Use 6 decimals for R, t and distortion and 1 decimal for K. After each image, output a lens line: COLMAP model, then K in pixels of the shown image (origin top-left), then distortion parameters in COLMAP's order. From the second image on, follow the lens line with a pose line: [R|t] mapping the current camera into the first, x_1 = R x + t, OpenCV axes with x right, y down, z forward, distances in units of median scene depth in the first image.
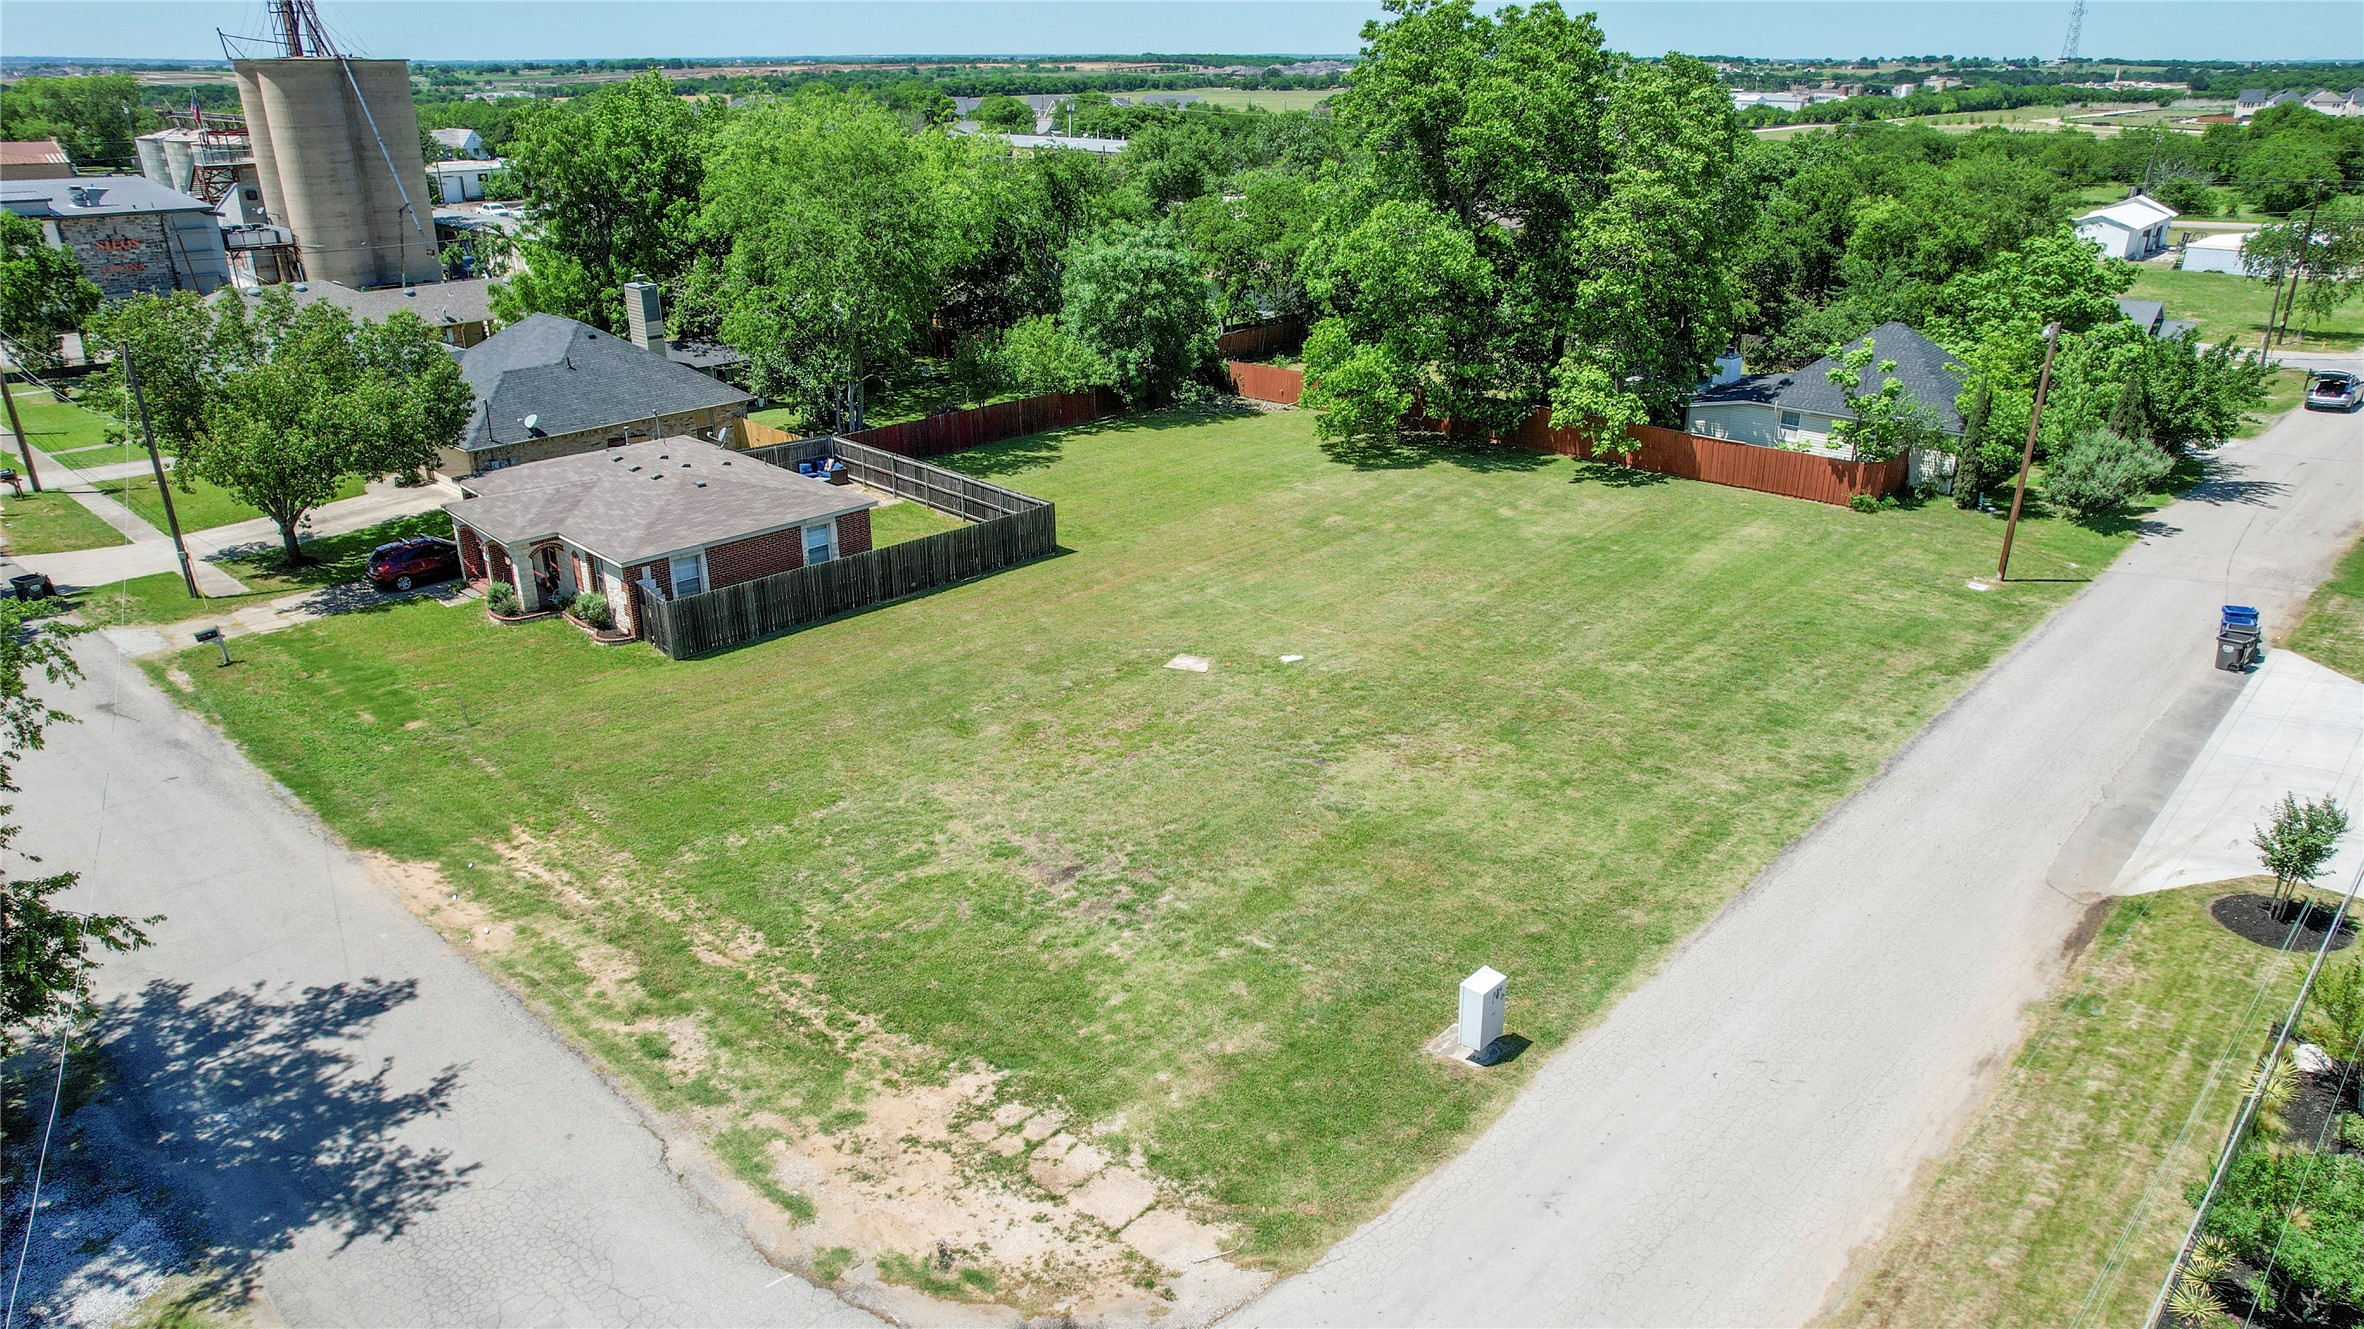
lens RADIAL K [[1510.4, 0, 1190.8], [0, 1510.4, 673.0], [0, 0, 1]] dist [-0.078957, 0.074220]
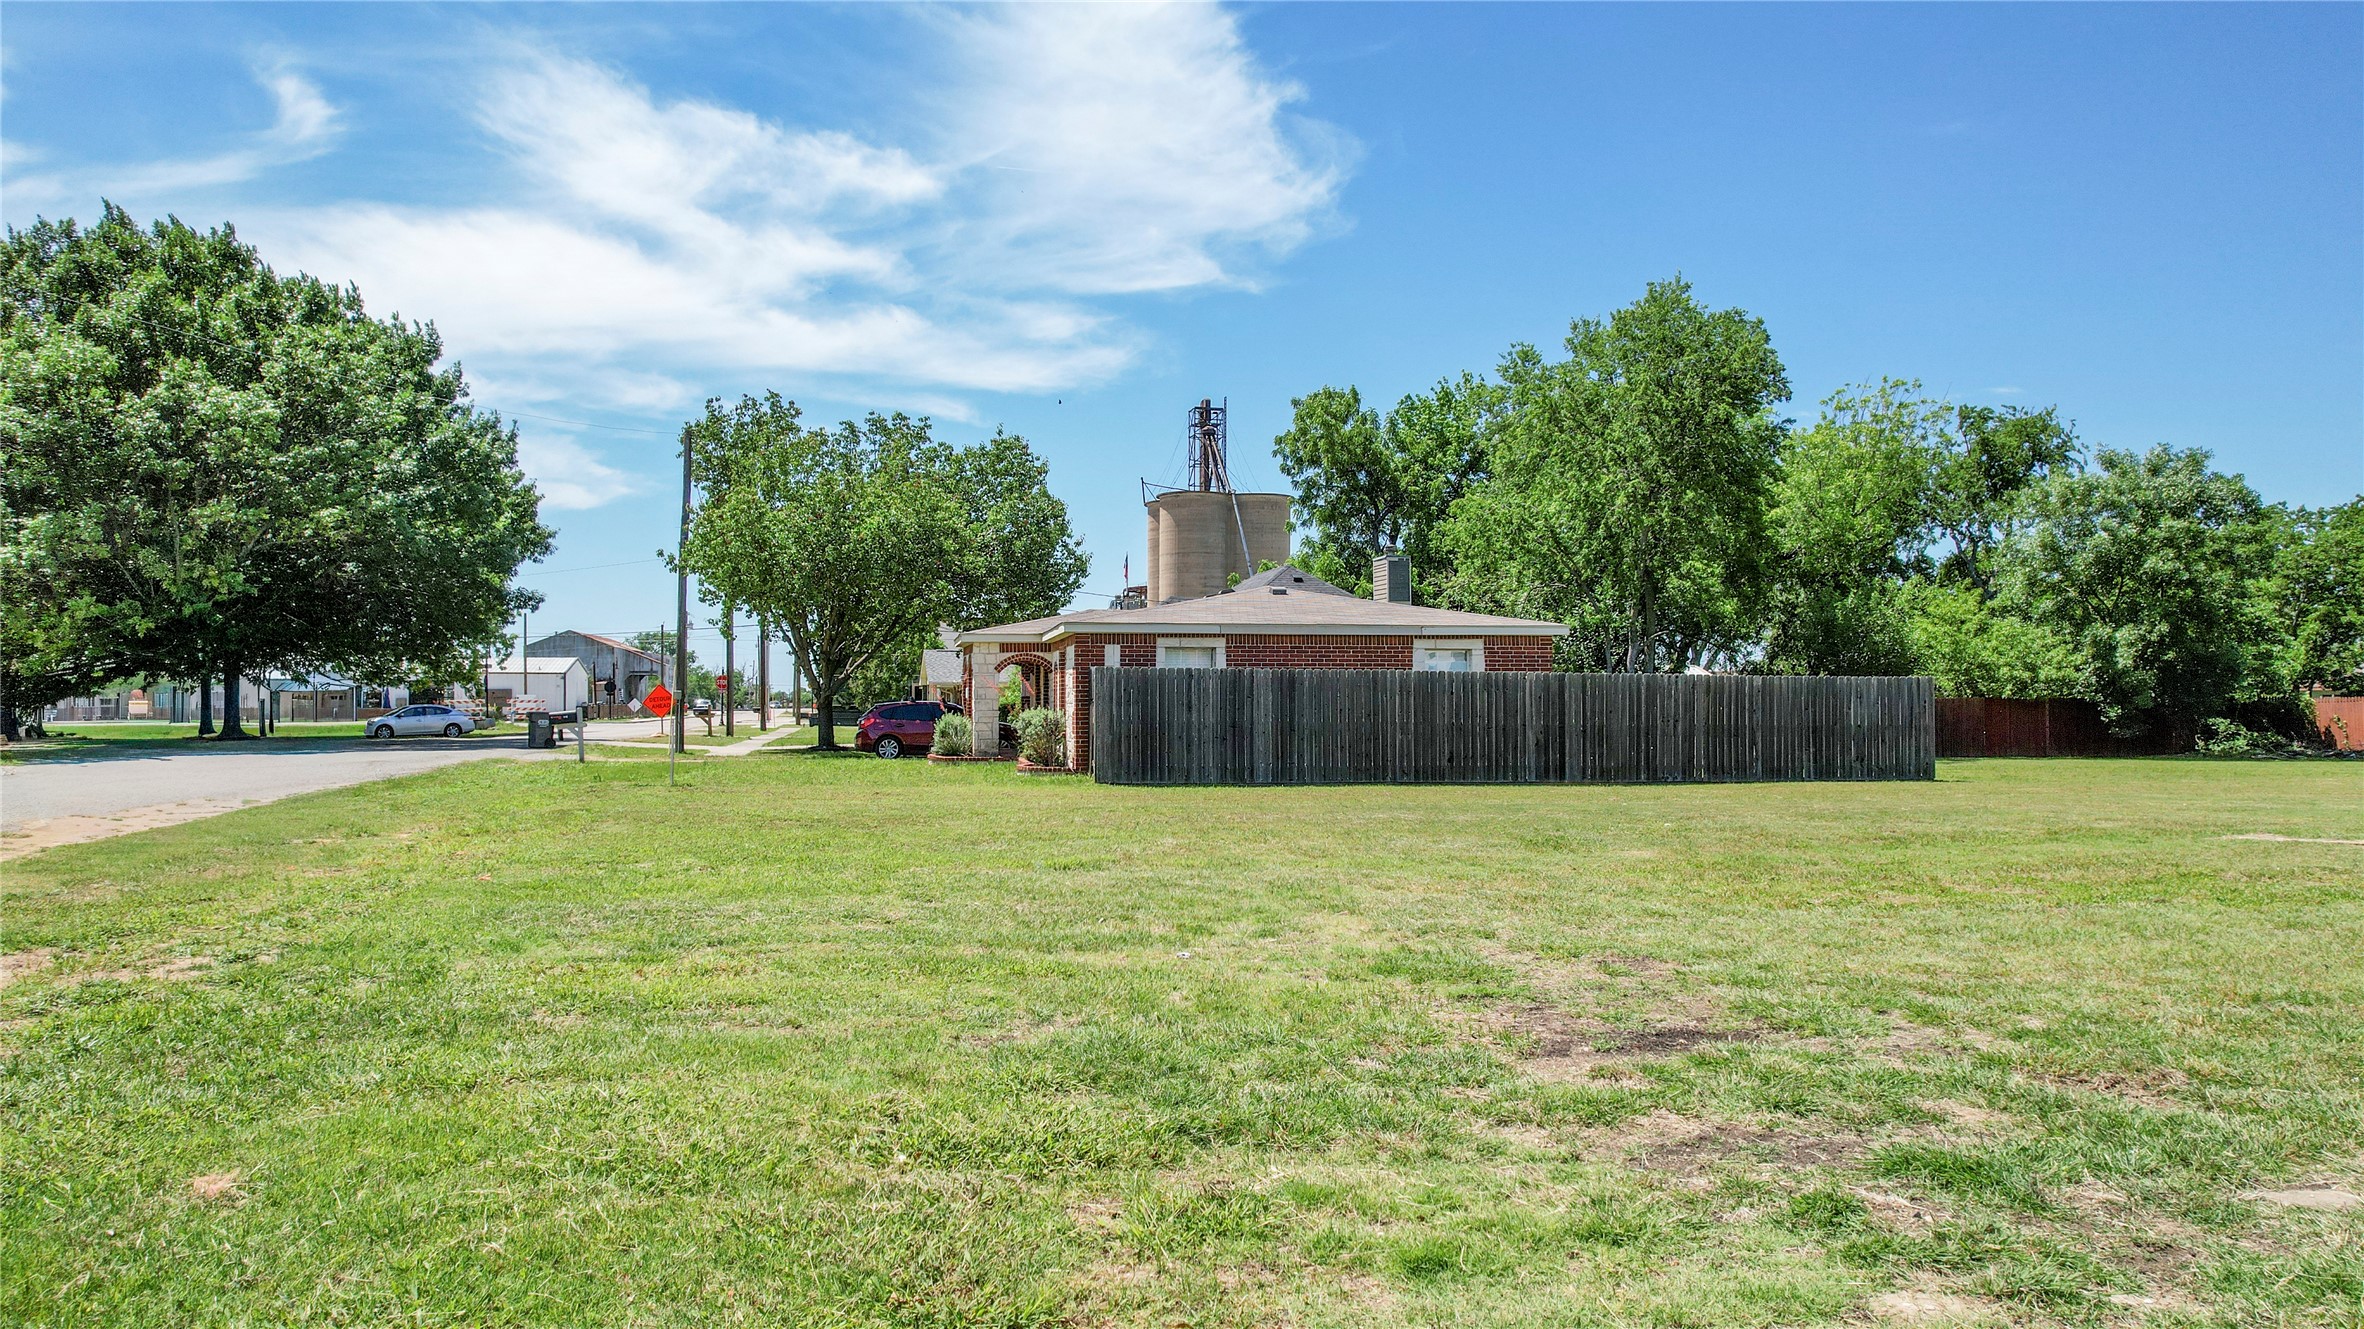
lens RADIAL K [[1510.4, 0, 1194.8], [0, 1510.4, 672.1], [0, 0, 1]] dist [-0.078957, 0.074220]
pose [[0.825728, -0.009661, -0.563985, -0.017779], [-0.215000, 0.918983, -0.330524, 0.122573], [0.521486, 0.394180, 0.756753, 0.603340]]
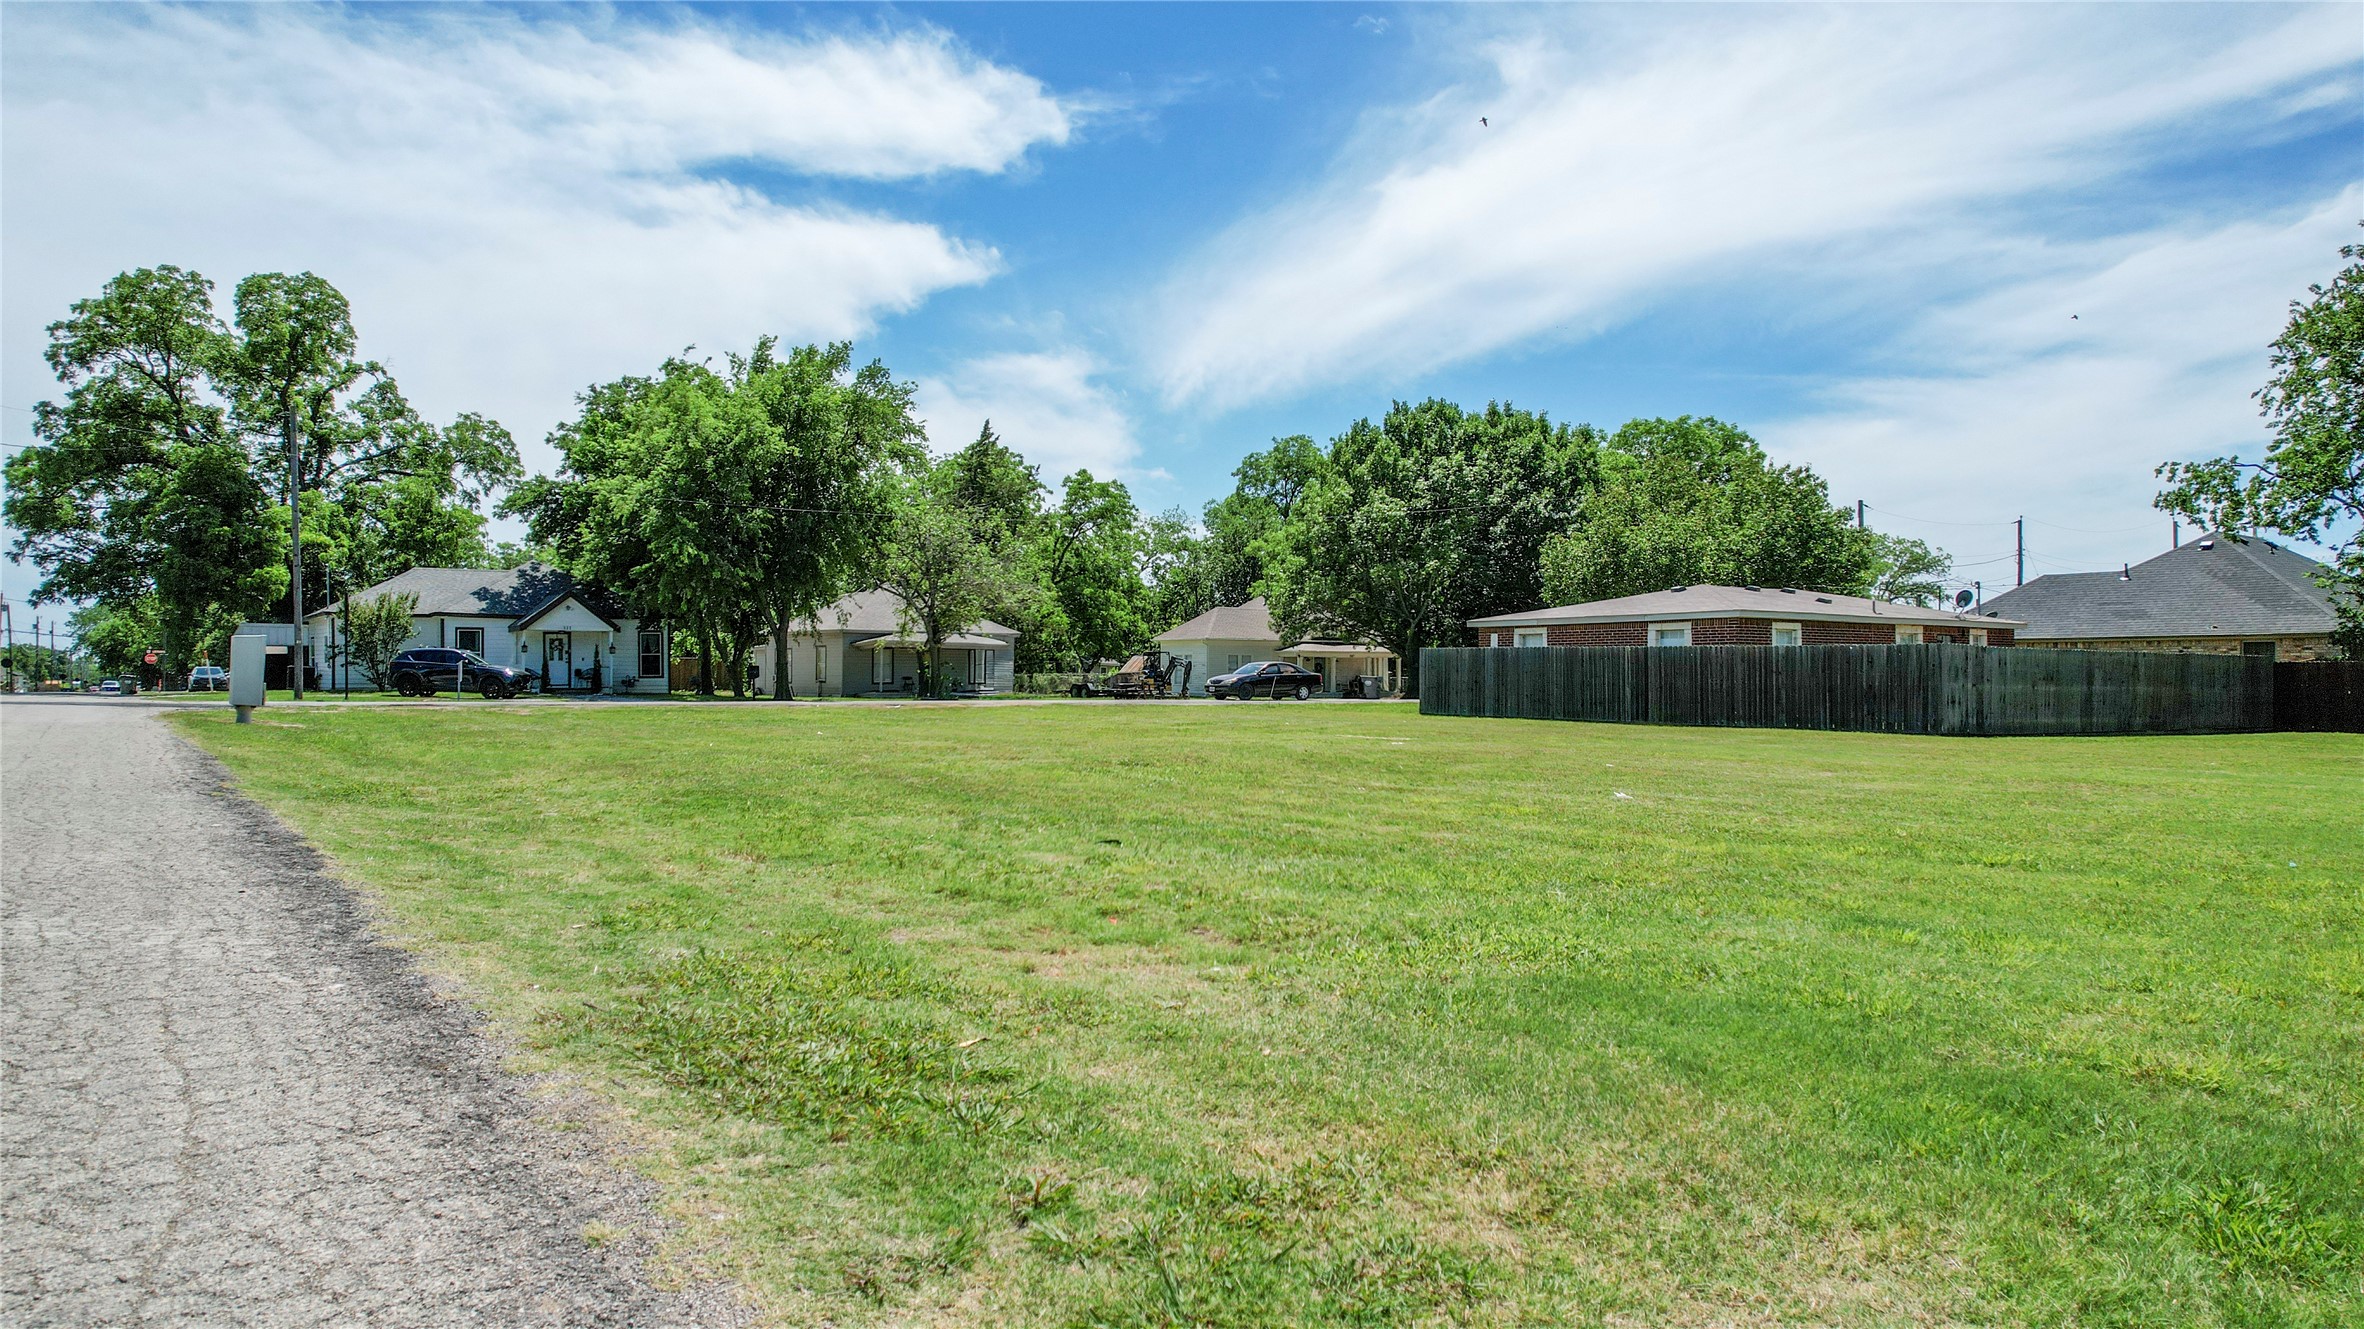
lens RADIAL K [[1510.4, 0, 1195.6], [0, 1510.4, 637.7], [0, 0, 1]] dist [-0.078957, 0.074220]
pose [[-0.187045, -0.025341, -0.982025, 0.610271], [-0.374507, 0.926010, 0.047437, -0.044786], [0.908162, 0.376648, -0.182695, 1.026991]]
